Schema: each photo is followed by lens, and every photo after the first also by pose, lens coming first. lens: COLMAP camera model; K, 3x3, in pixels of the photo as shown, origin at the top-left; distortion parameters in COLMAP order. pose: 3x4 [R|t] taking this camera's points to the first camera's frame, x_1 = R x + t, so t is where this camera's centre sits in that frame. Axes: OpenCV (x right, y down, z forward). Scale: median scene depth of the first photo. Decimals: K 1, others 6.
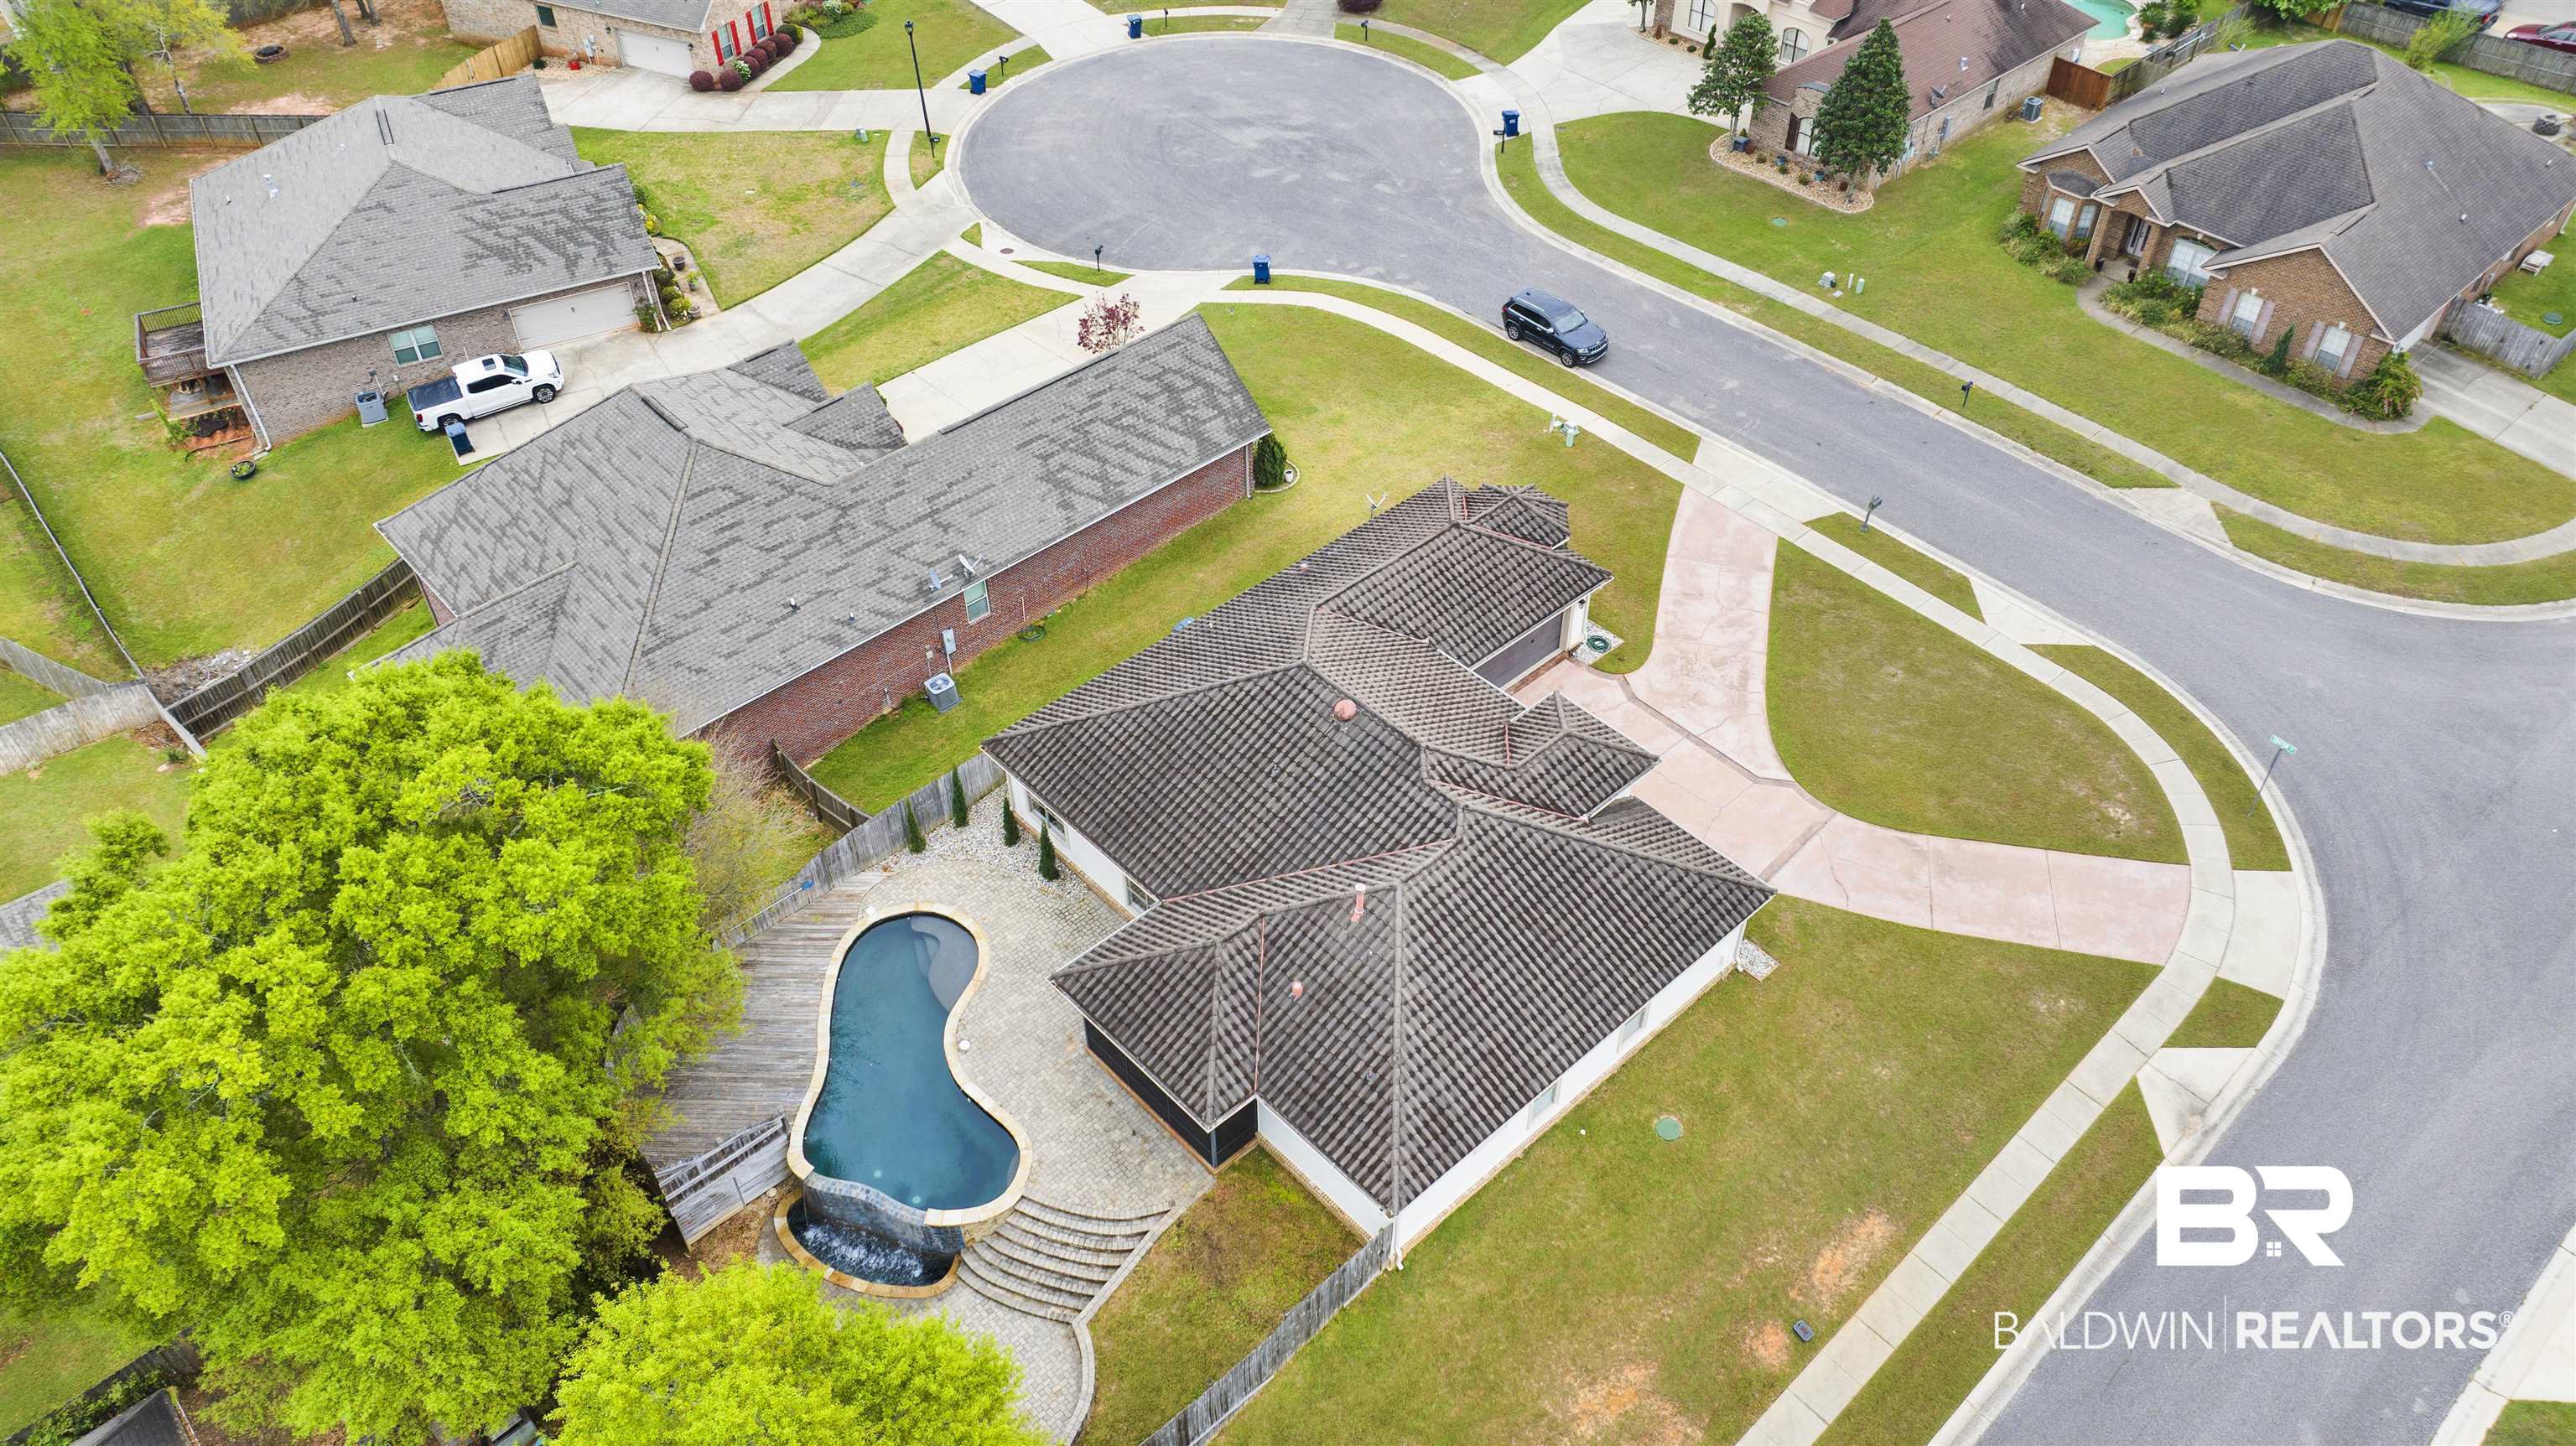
lens RADIAL K [[1827.8, 0, 1296.7], [0, 1827.8, 722.6], [0, 0, 1]] dist [-0.016887, -0.005598]
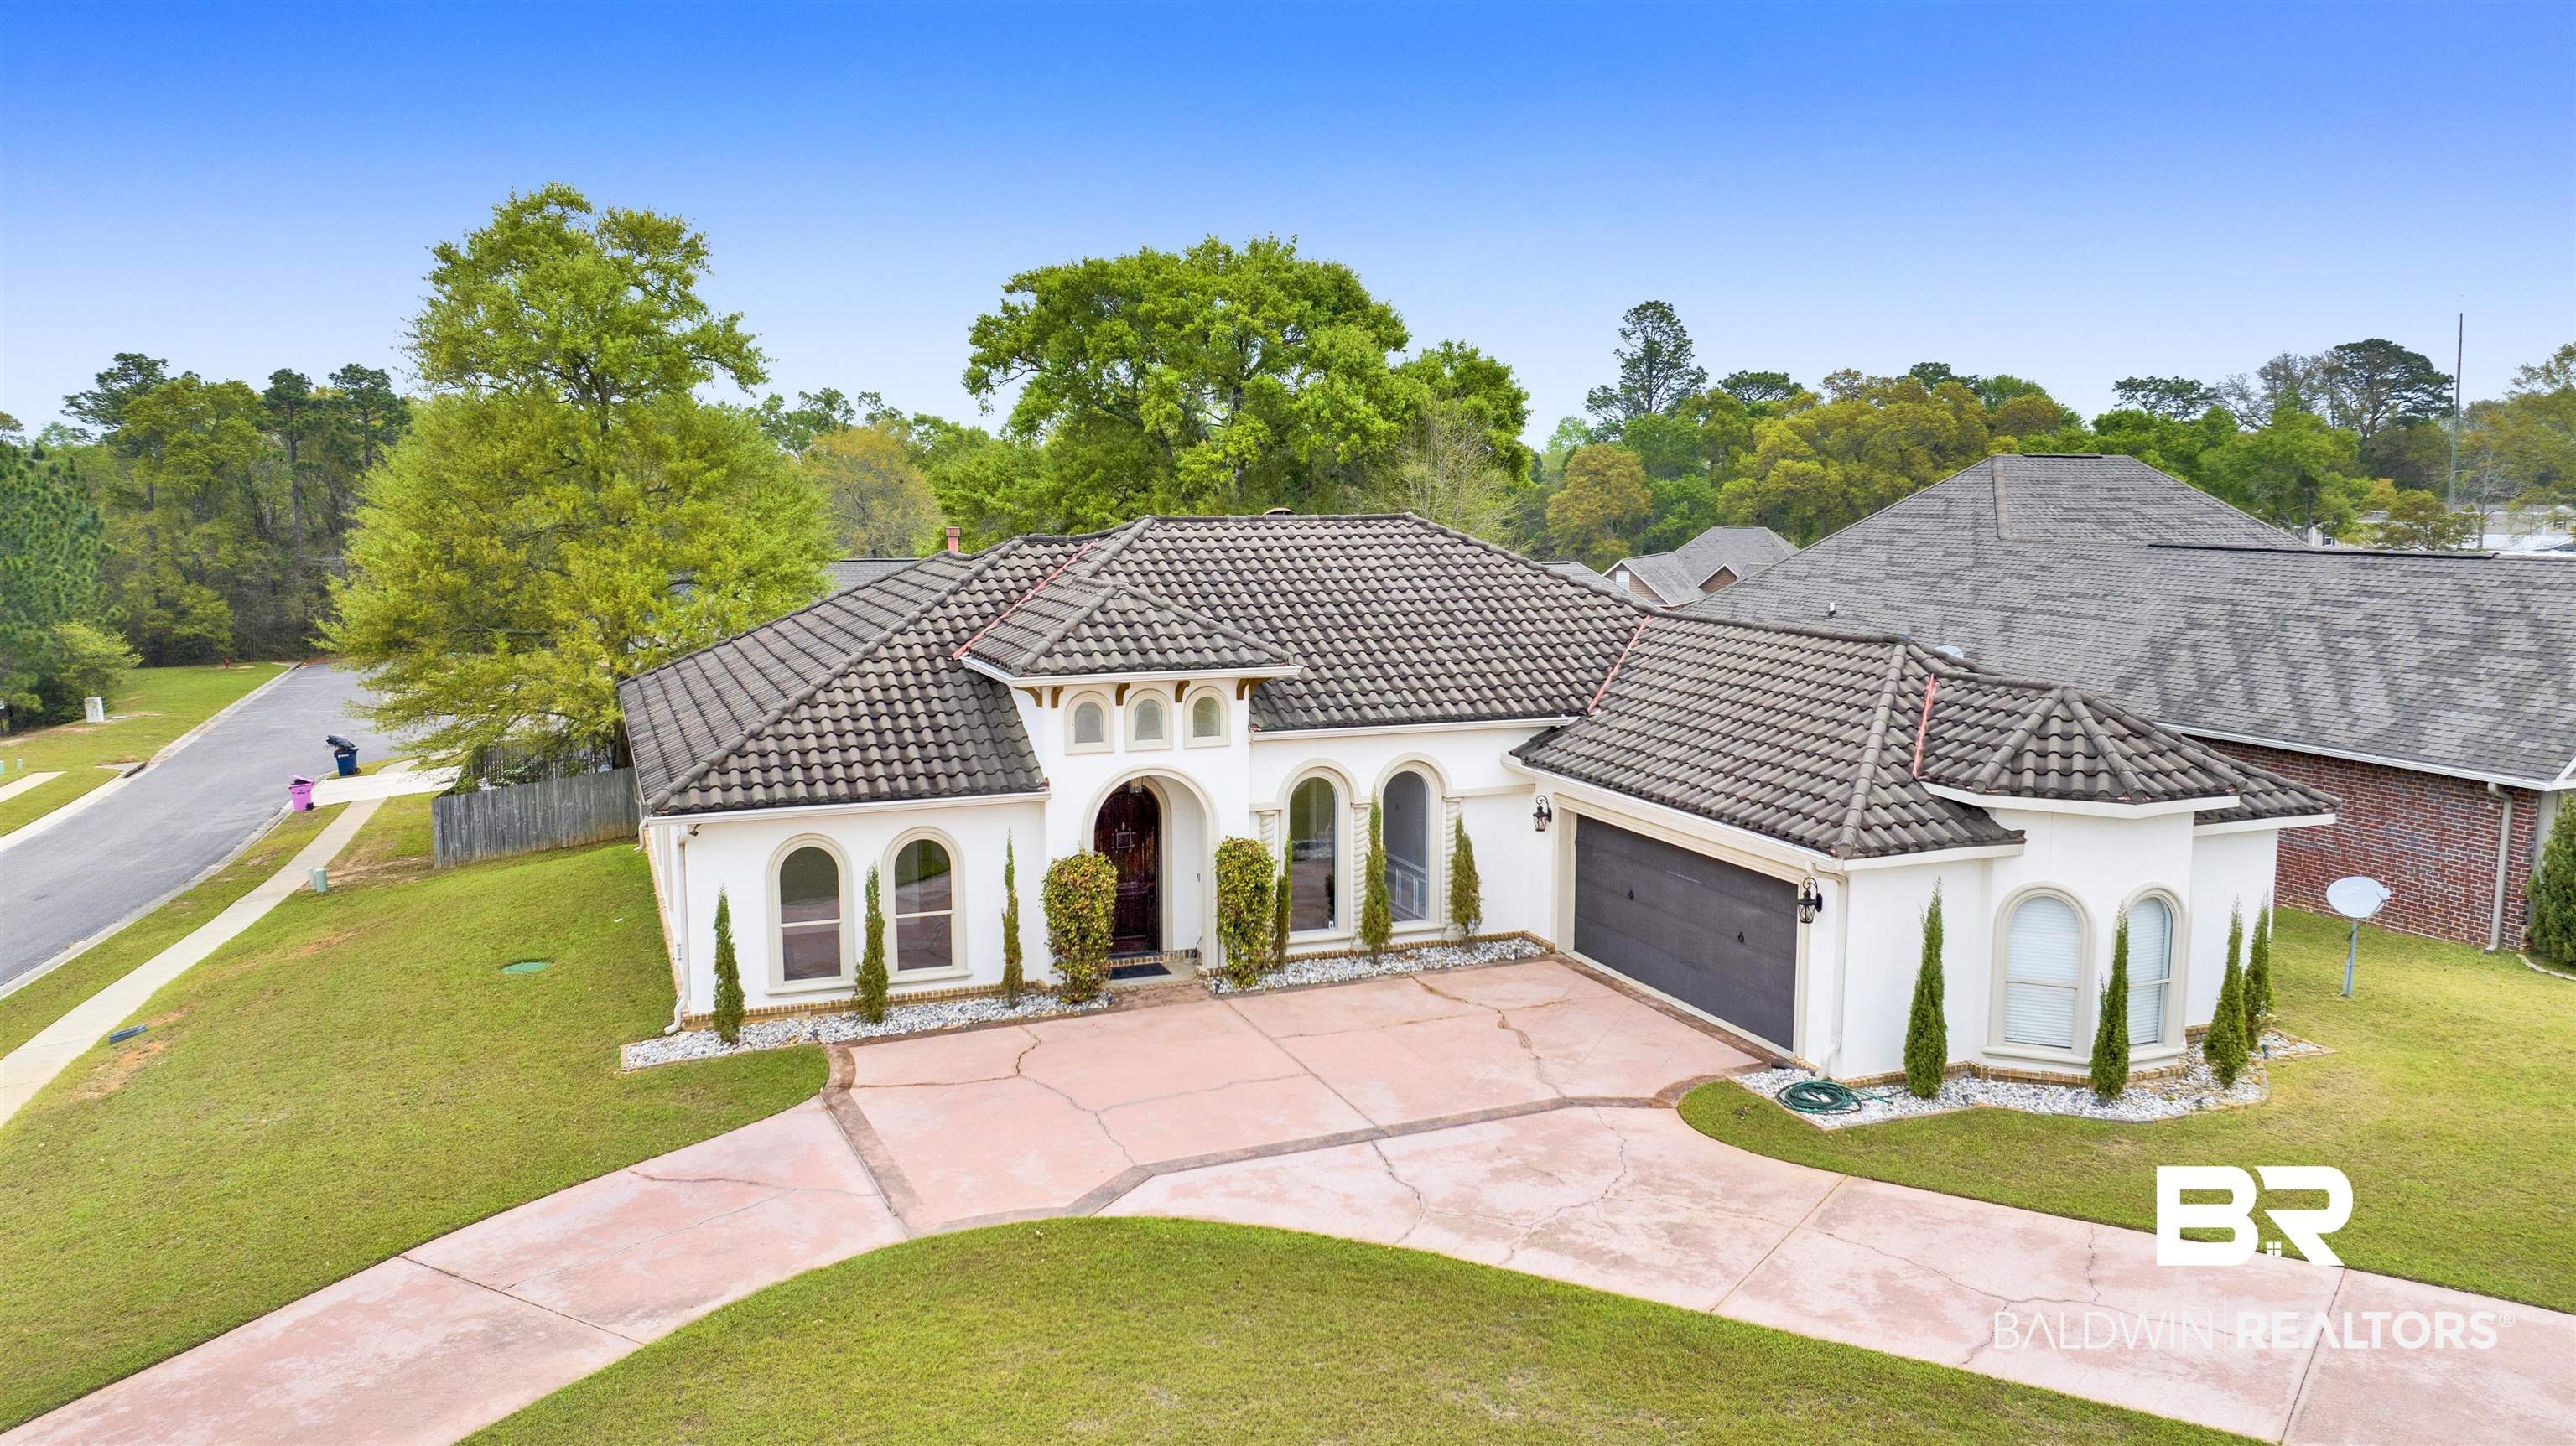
lens RADIAL K [[1831.2, 0, 1296.7], [0, 1831.2, 721.6], [0, 0, 1]] dist [-0.017892, -0.003620]
pose [[-0.366518, 0.123424, -0.922188, 0.536269], [-0.631900, 0.694481, 0.344092, -0.156115], [0.682911, 0.708846, -0.176548, 1.017458]]
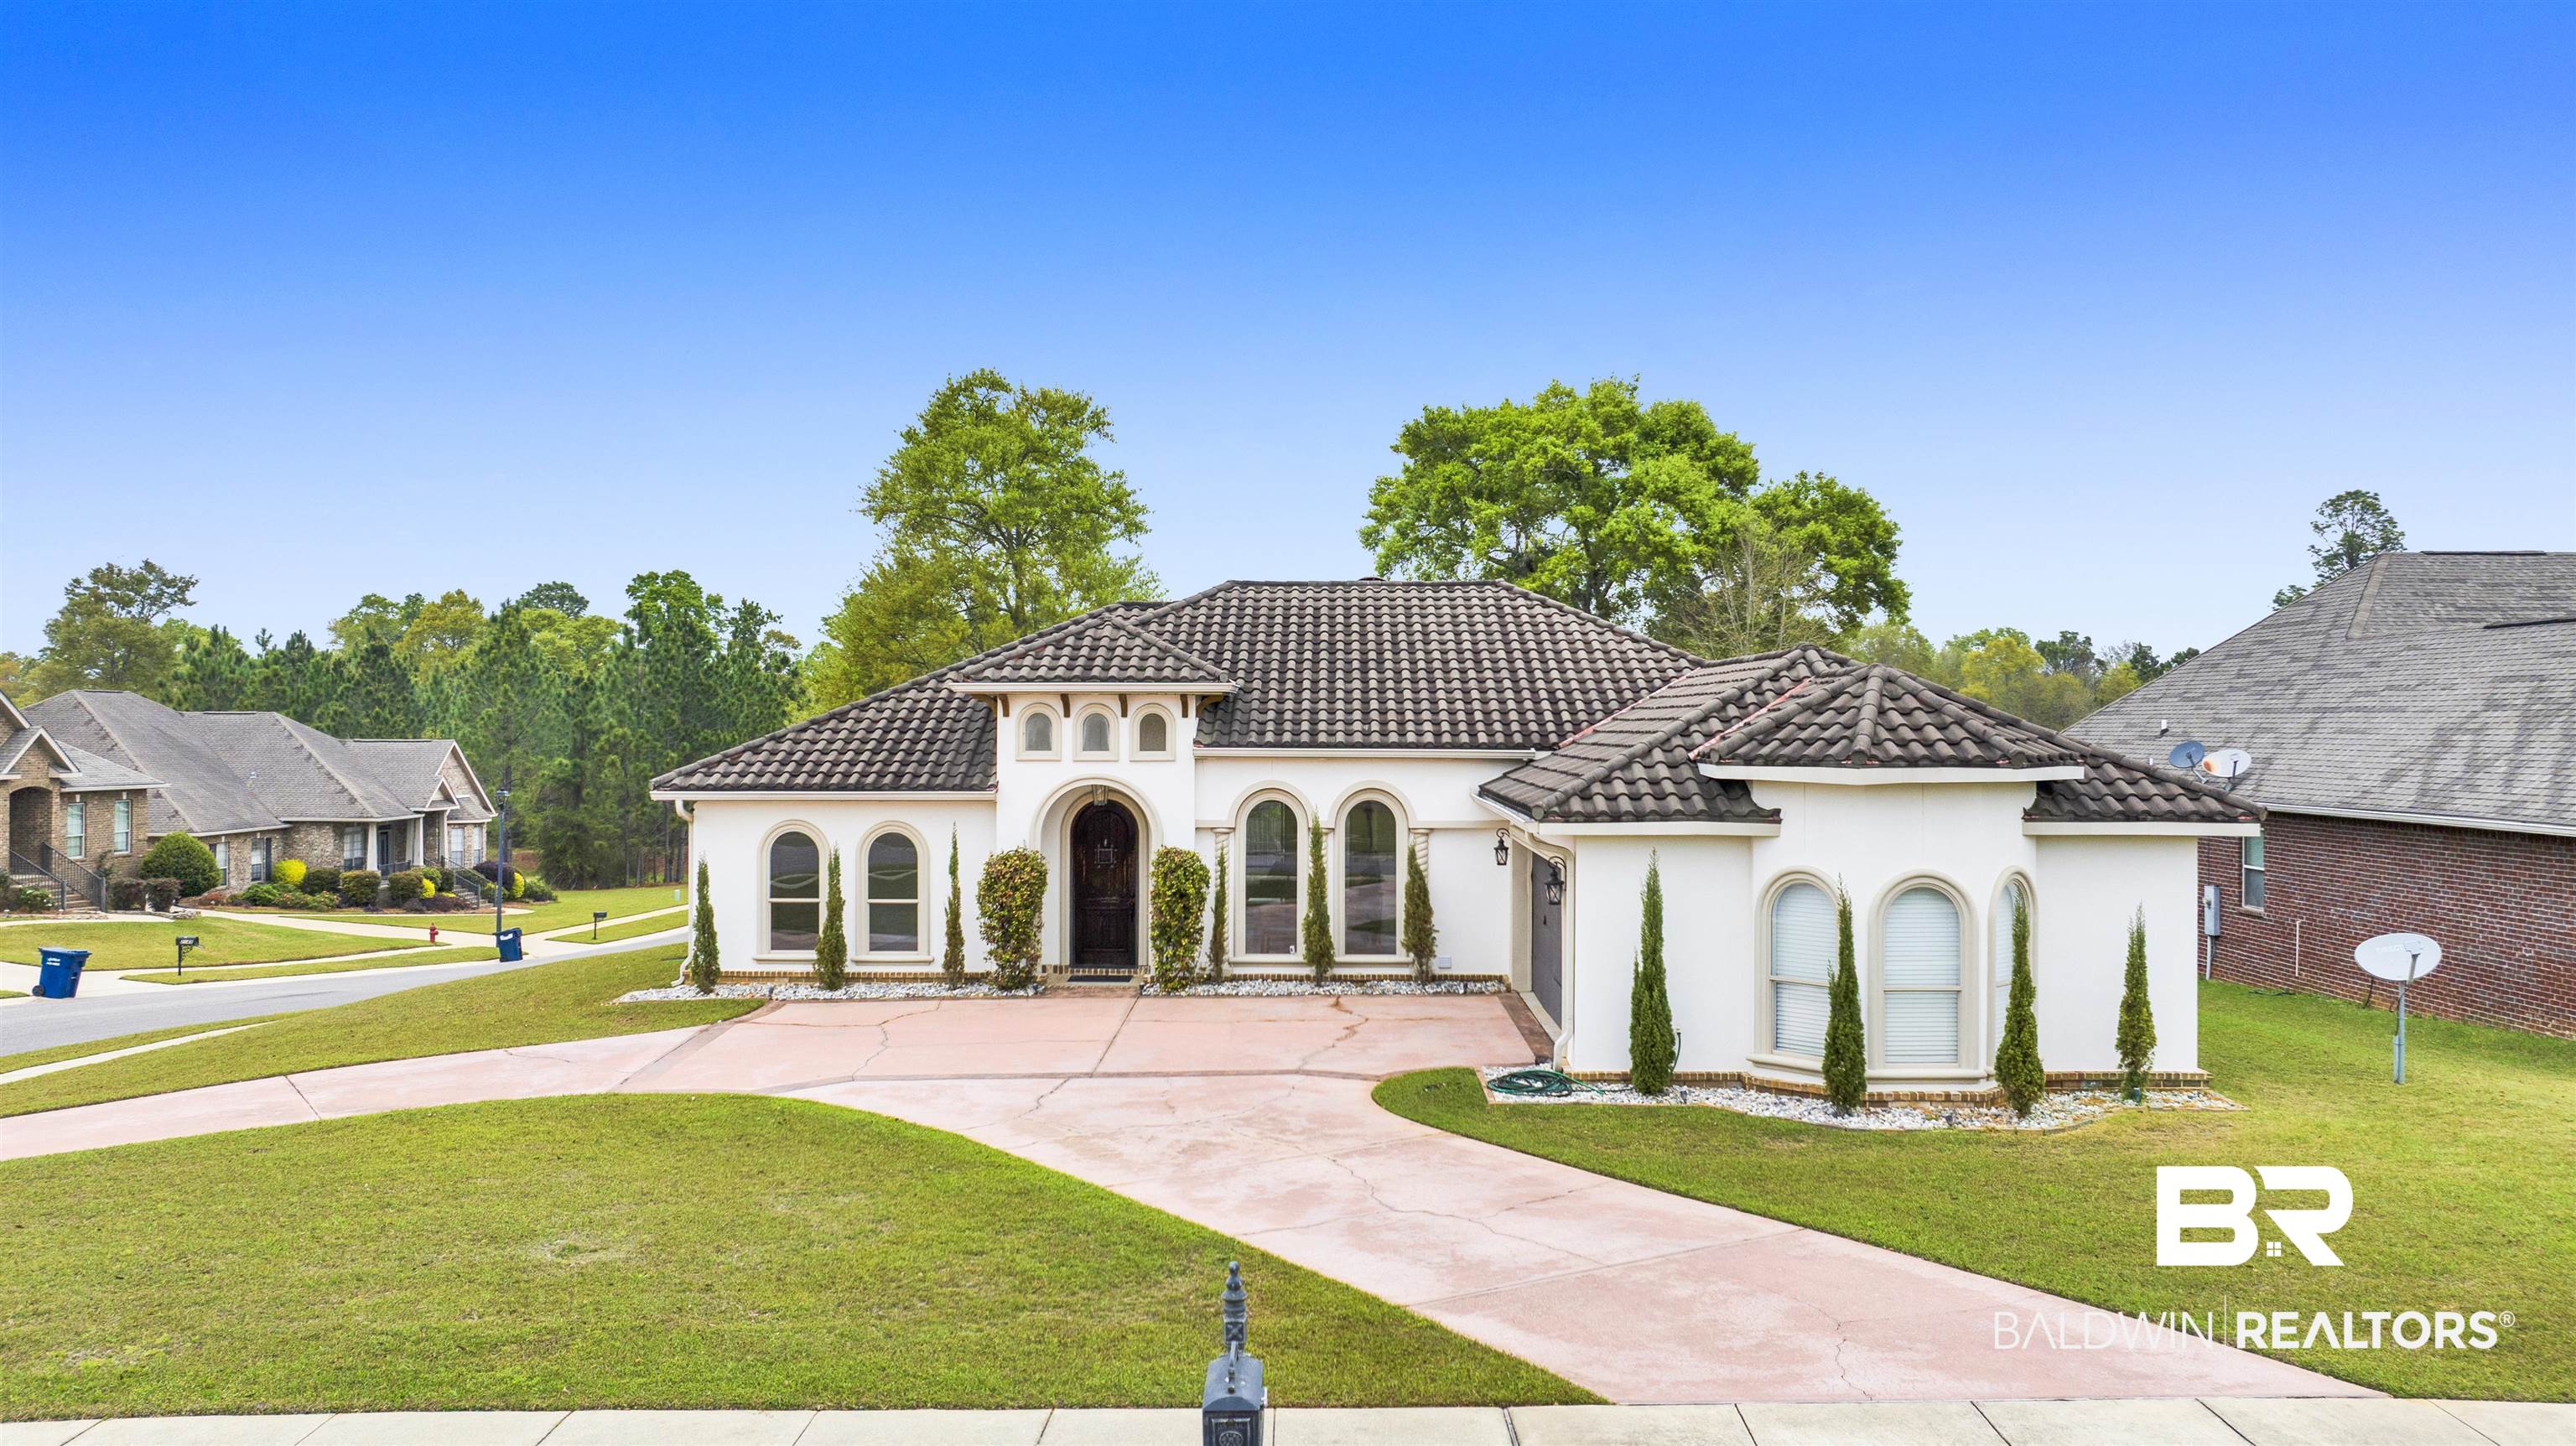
lens RADIAL K [[1832.2, 0, 1292.5], [0, 1832.2, 718.4], [0, 0, 1]] dist [-0.005451, -0.034430]
pose [[-0.695118, -0.001067, -0.718895, 0.449868], [-0.489458, 0.733128, 0.472181, -0.232768], [0.526538, 0.680090, -0.510132, 1.179078]]
